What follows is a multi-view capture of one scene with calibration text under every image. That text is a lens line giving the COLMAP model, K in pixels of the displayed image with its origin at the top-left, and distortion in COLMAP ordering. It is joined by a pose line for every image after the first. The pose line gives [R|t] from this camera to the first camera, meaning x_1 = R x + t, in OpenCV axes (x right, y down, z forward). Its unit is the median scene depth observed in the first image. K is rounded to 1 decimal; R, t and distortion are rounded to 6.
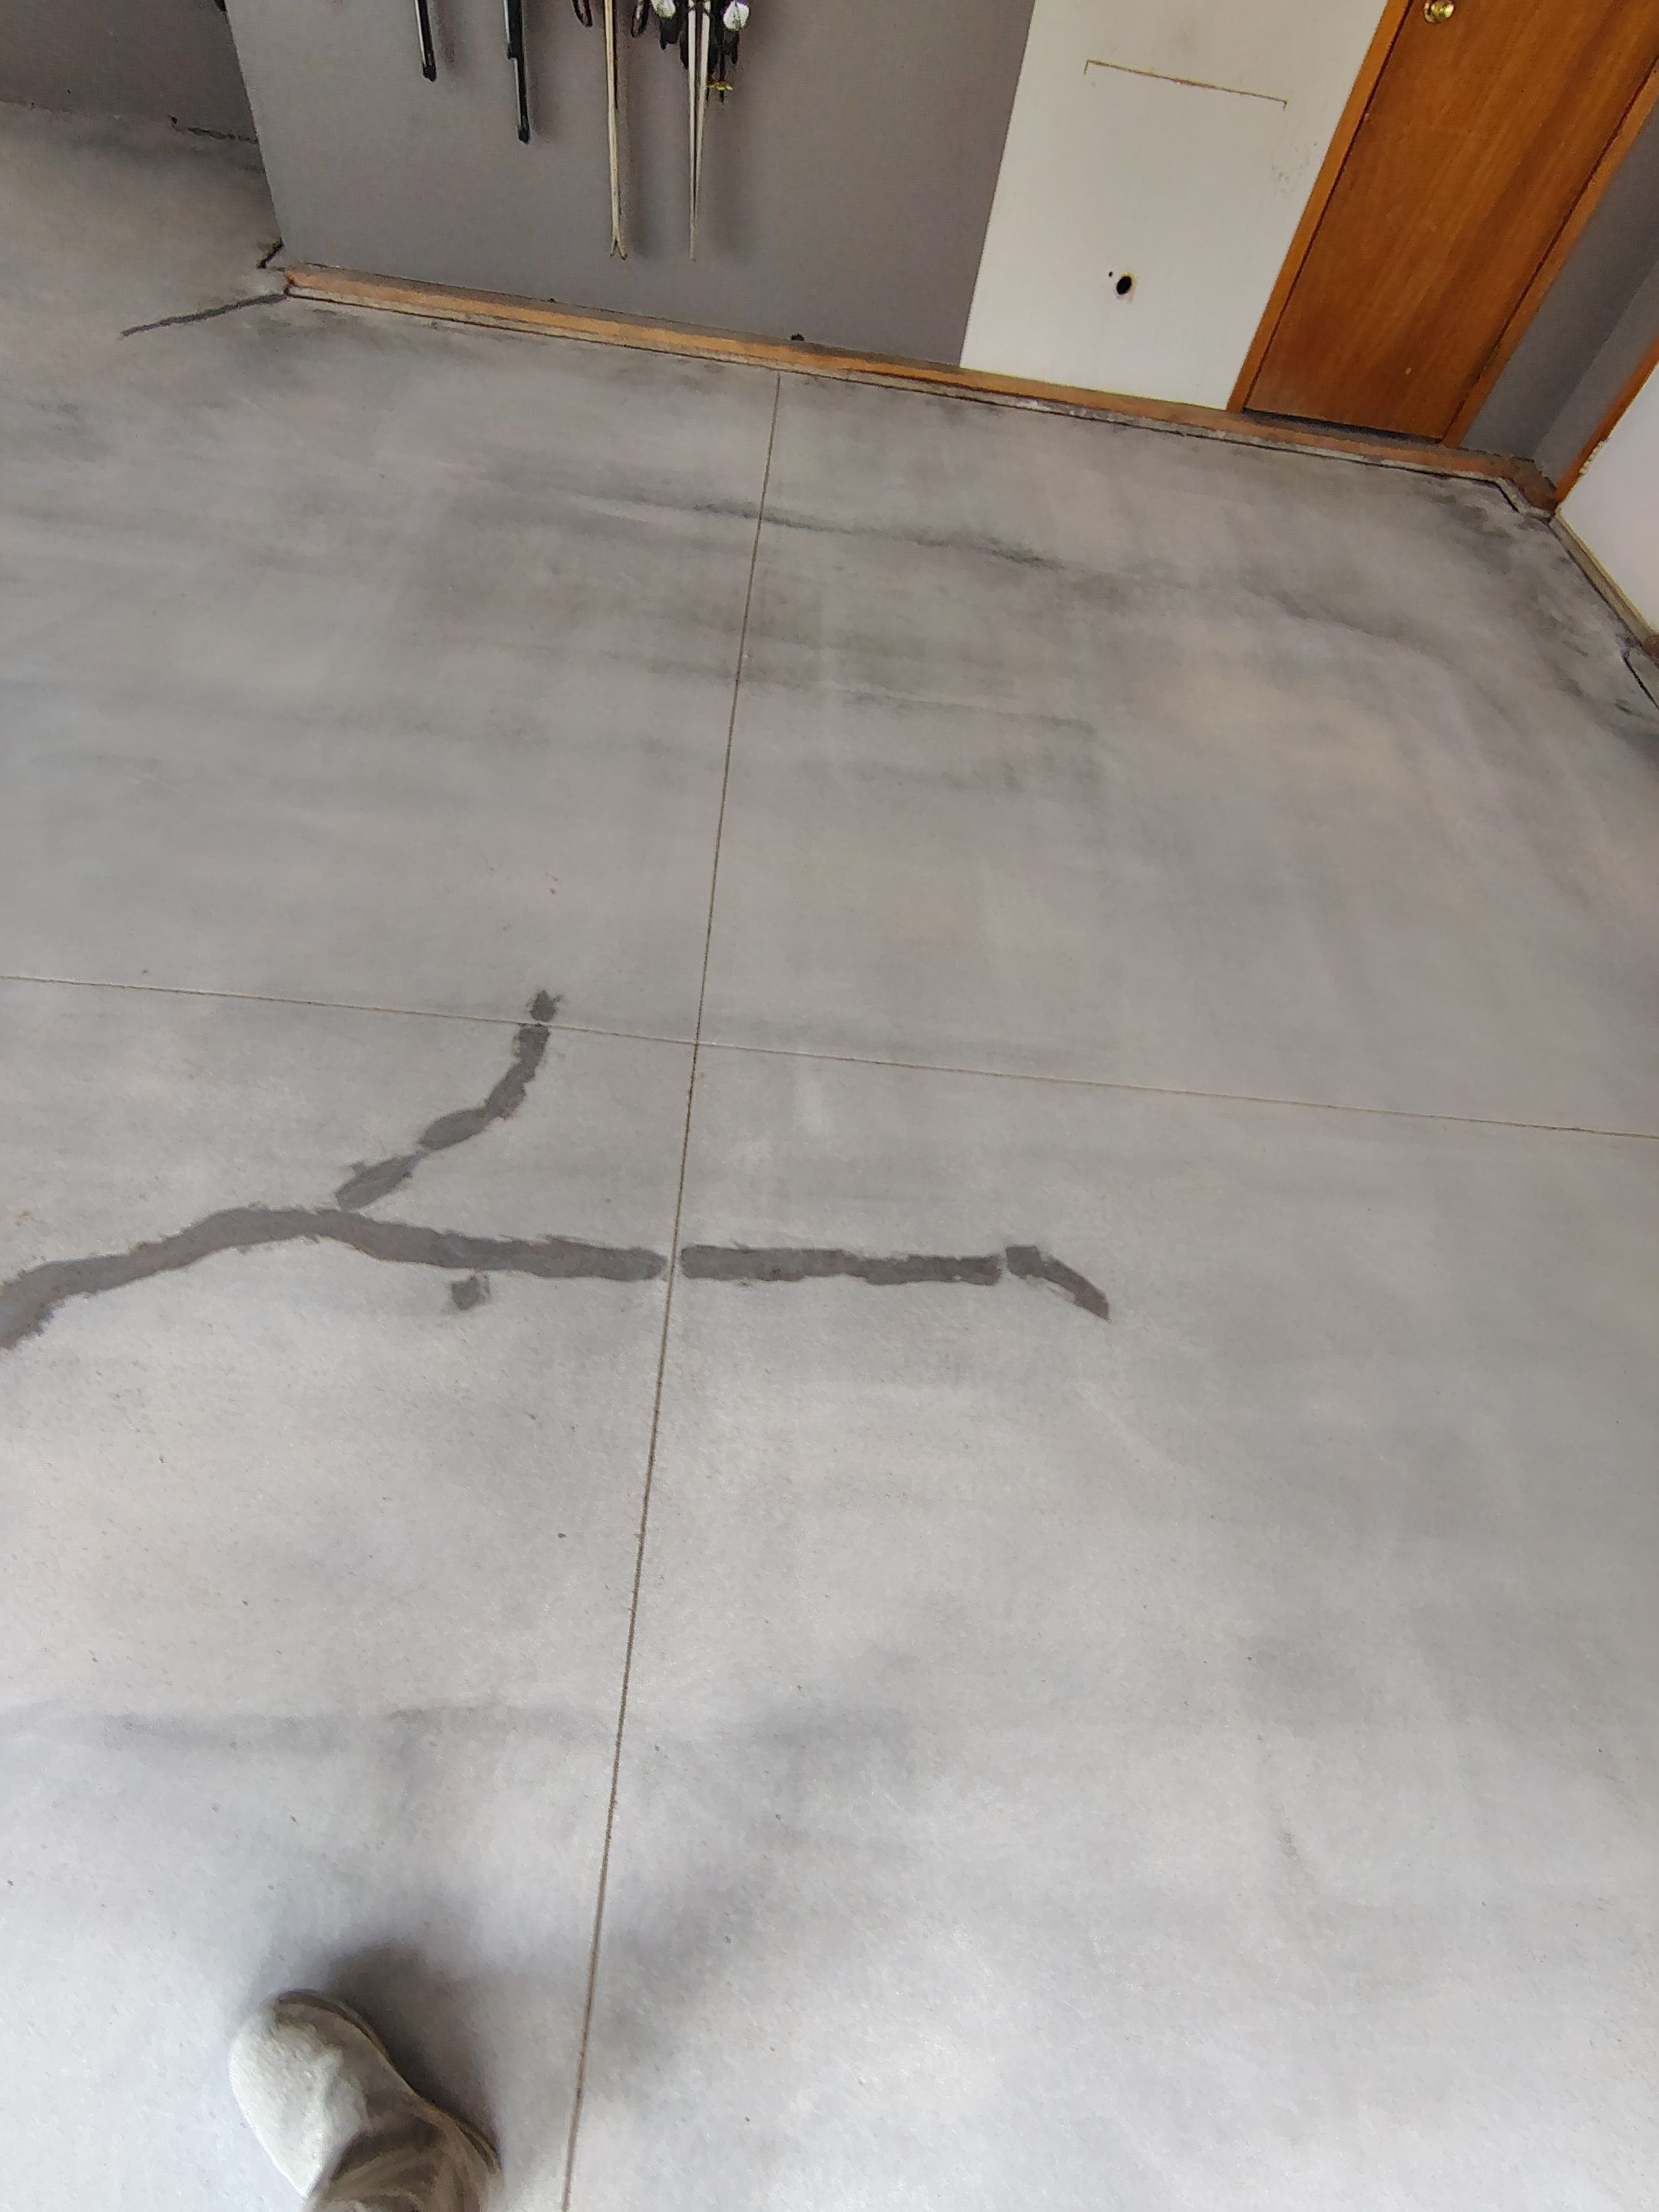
lens RADIAL K [[1038.7, 0, 818.7], [0, 1038.7, 1106.0], [0, 0, 1]] dist [-0.012368, 0.004924]
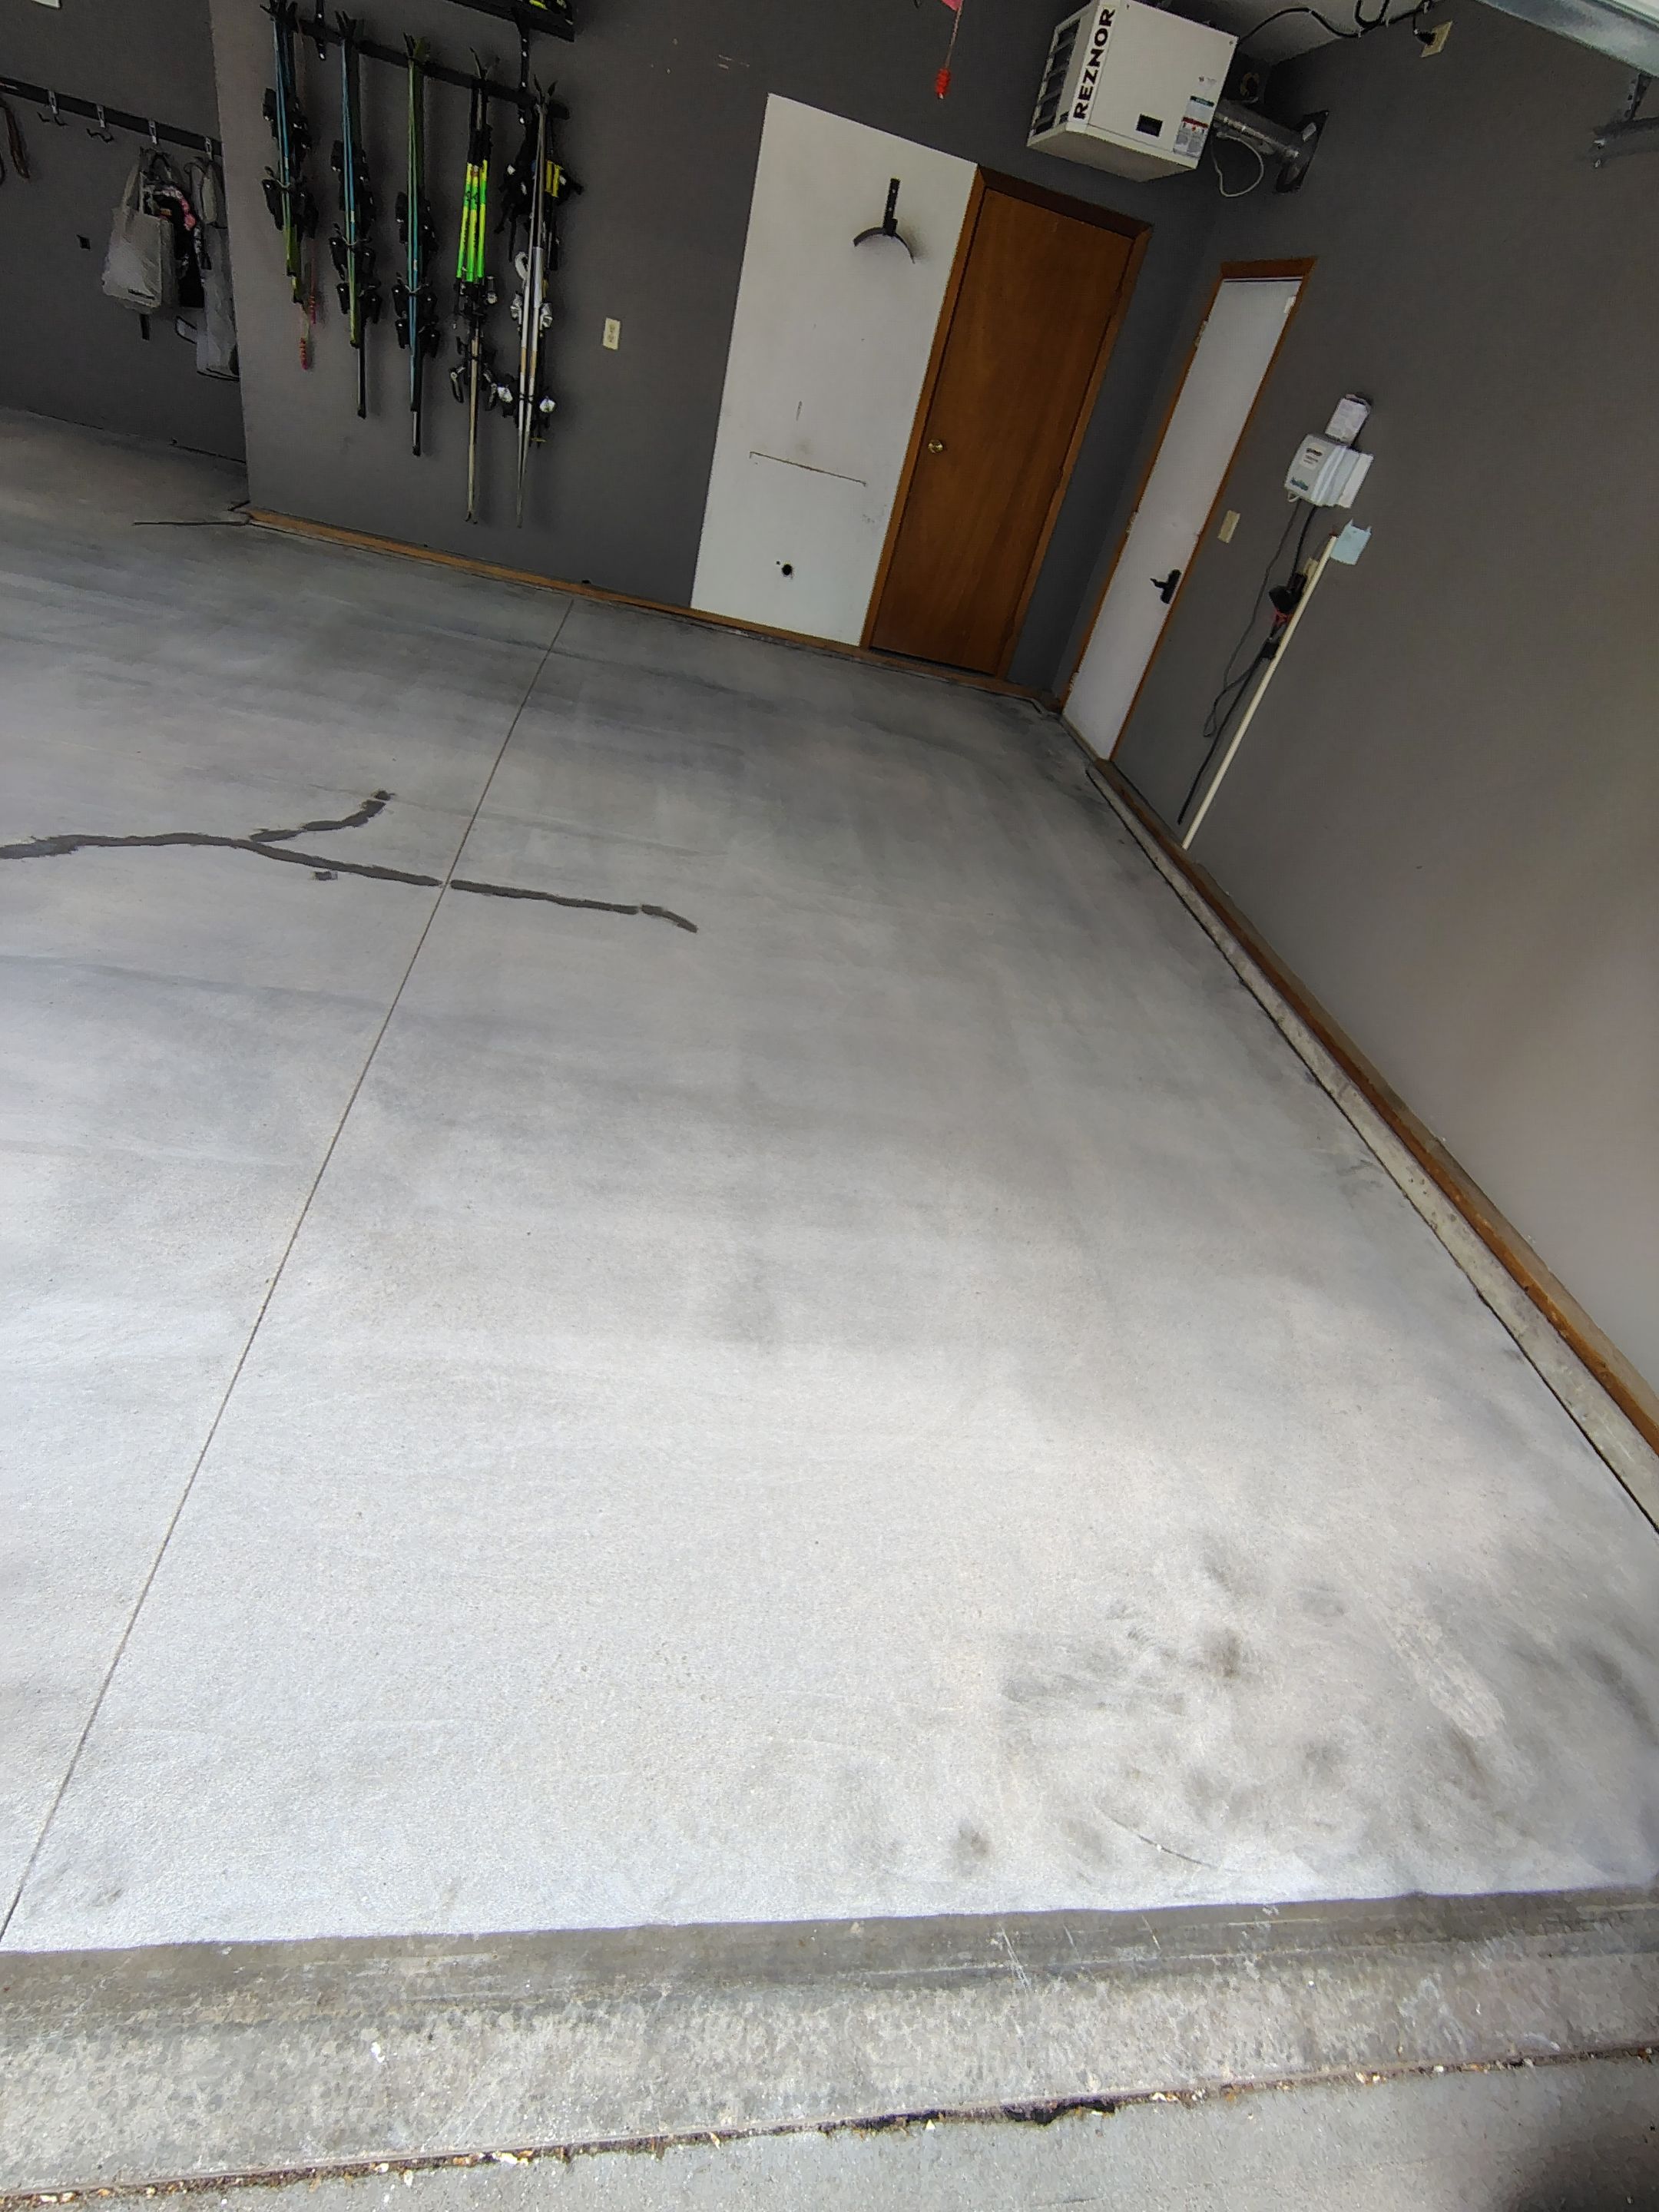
lens RADIAL K [[1038.7, 0, 815.1], [0, 1038.7, 1099.5], [0, 0, 1]] dist [-0.012368, 0.004924]
pose [[0.988935, 0.019147, 0.147108, 0.125300], [0.025731, 0.954468, -0.297203, 0.569162], [-0.146101, 0.297700, 0.943414, -0.357098]]
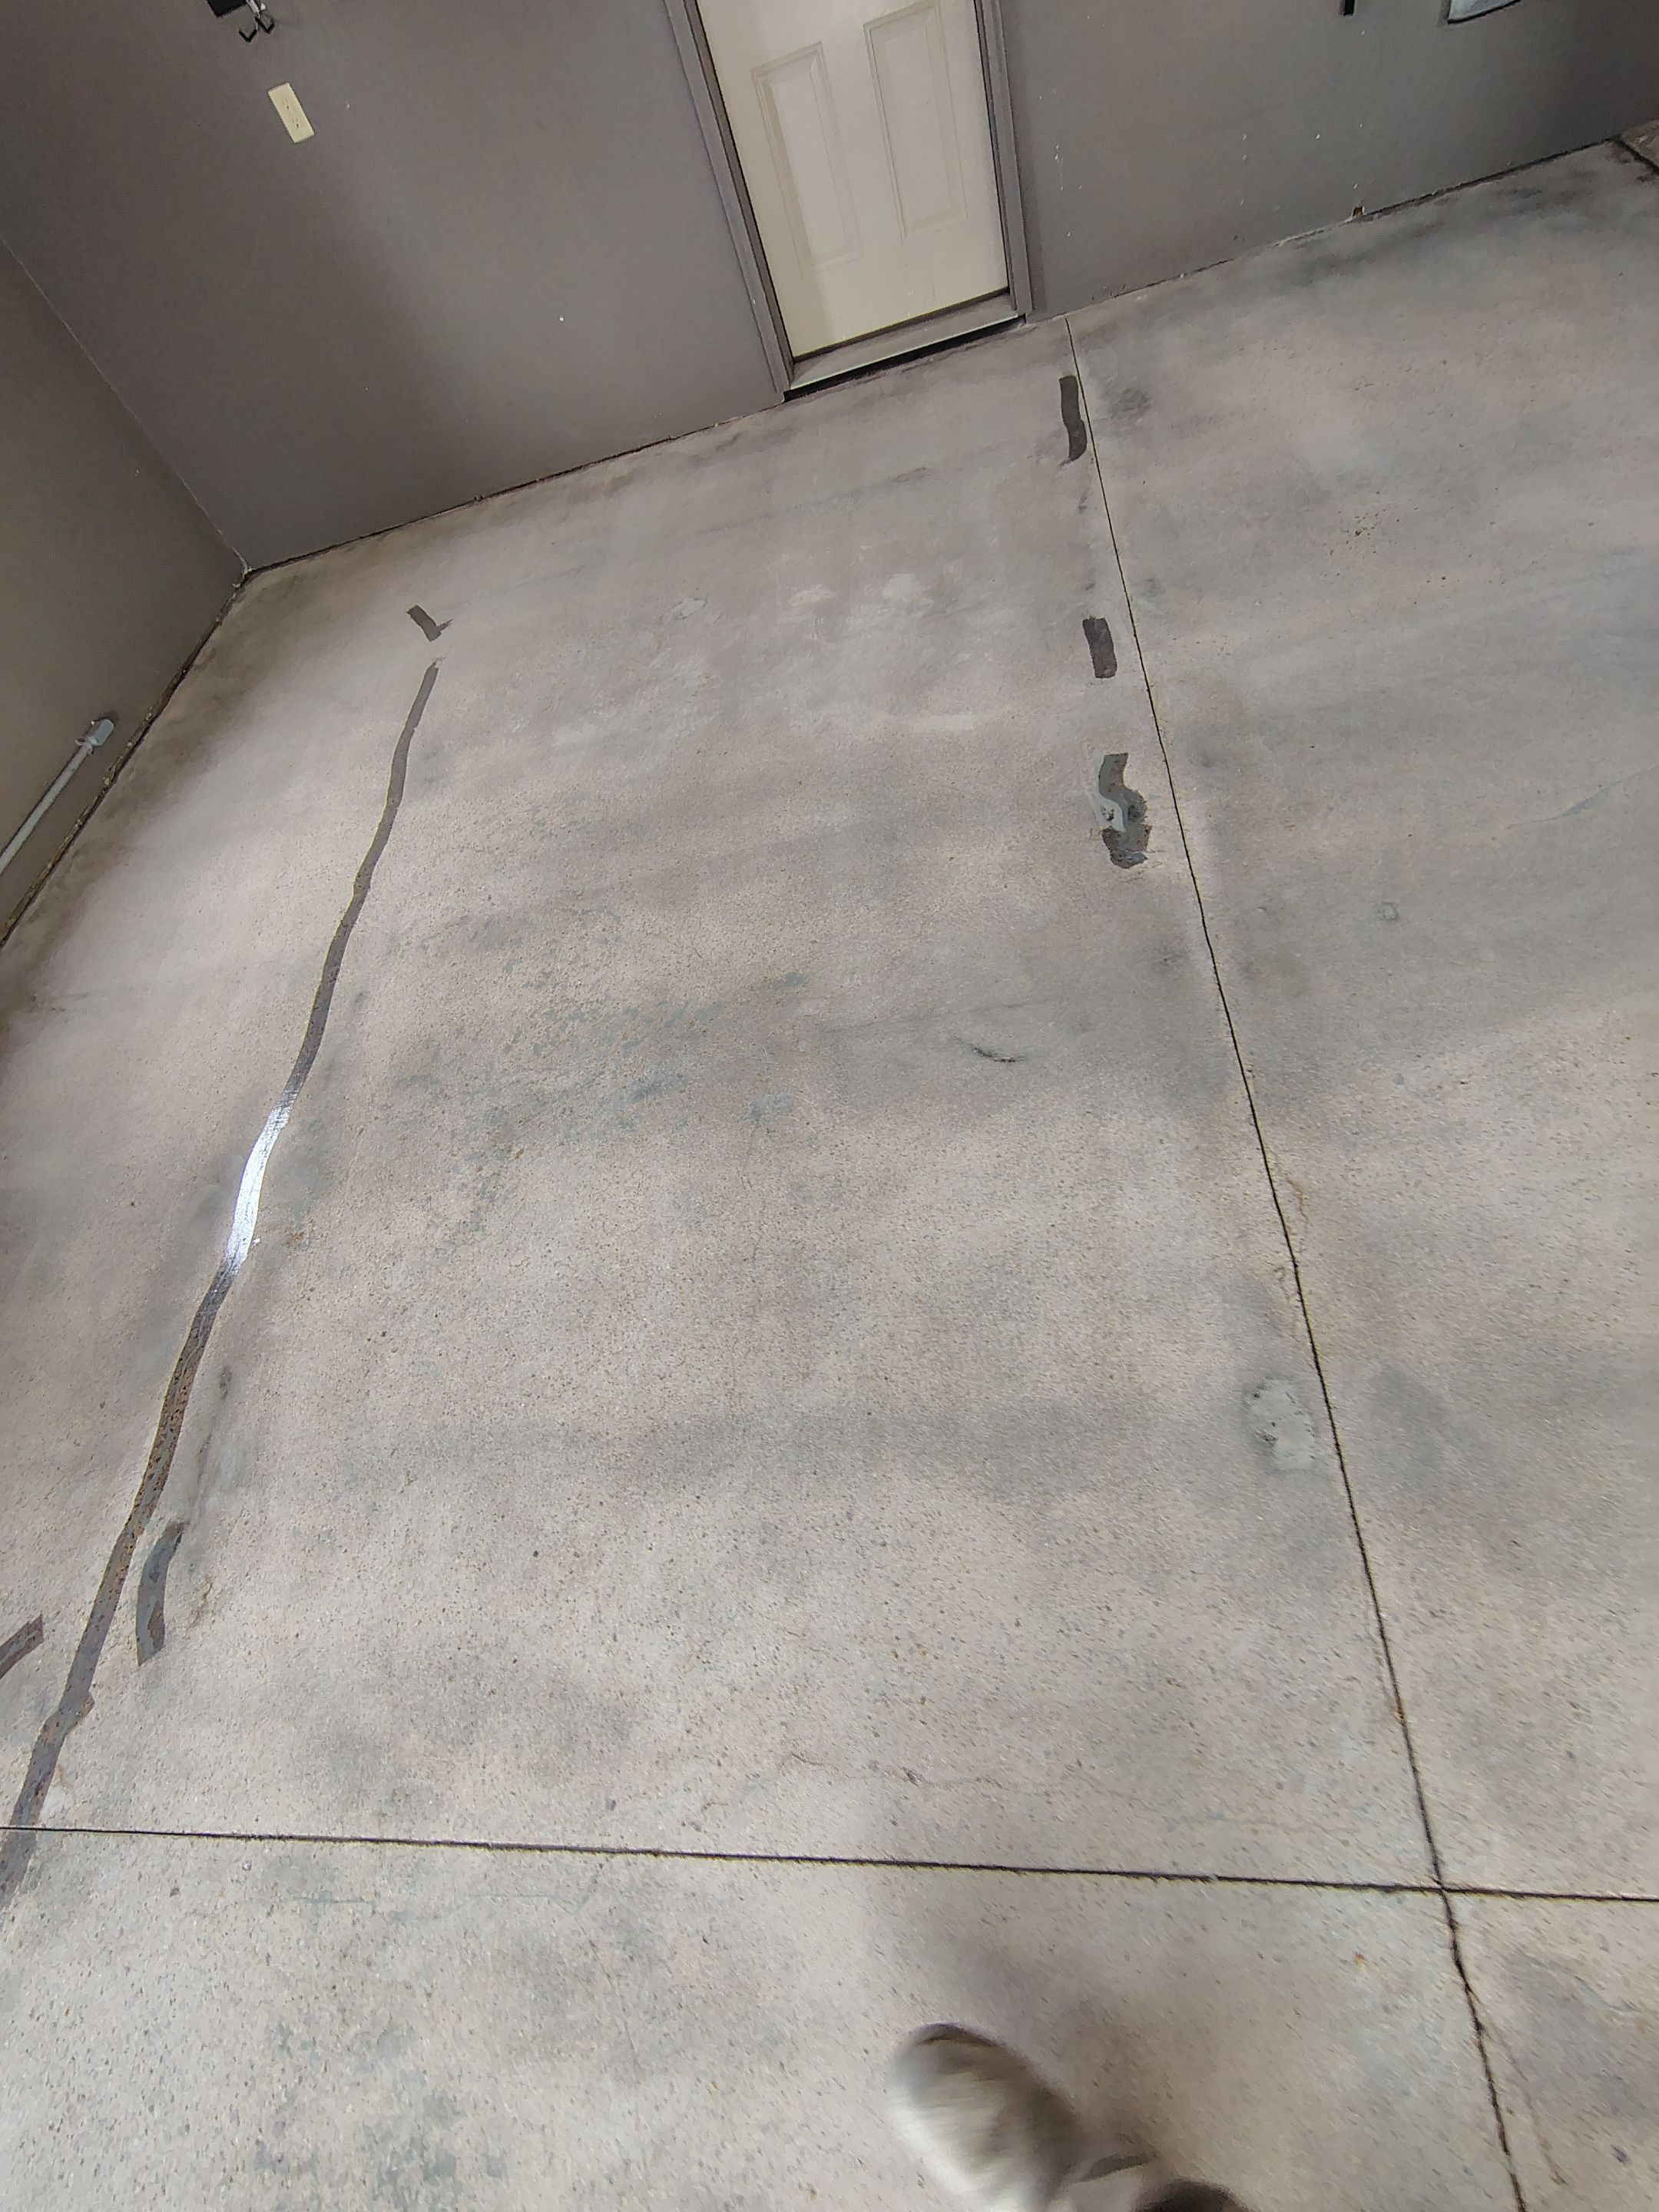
lens RADIAL K [[1038.7, 0, 843.3], [0, 1038.7, 1098.3], [0, 0, 1]] dist [-0.012368, 0.004924]
pose [[0.915578, -0.224345, -0.333747, -1.185583], [0.217563, 0.974316, -0.058088, -0.425700], [0.338207, -0.019427, 0.940871, 0.114460]]
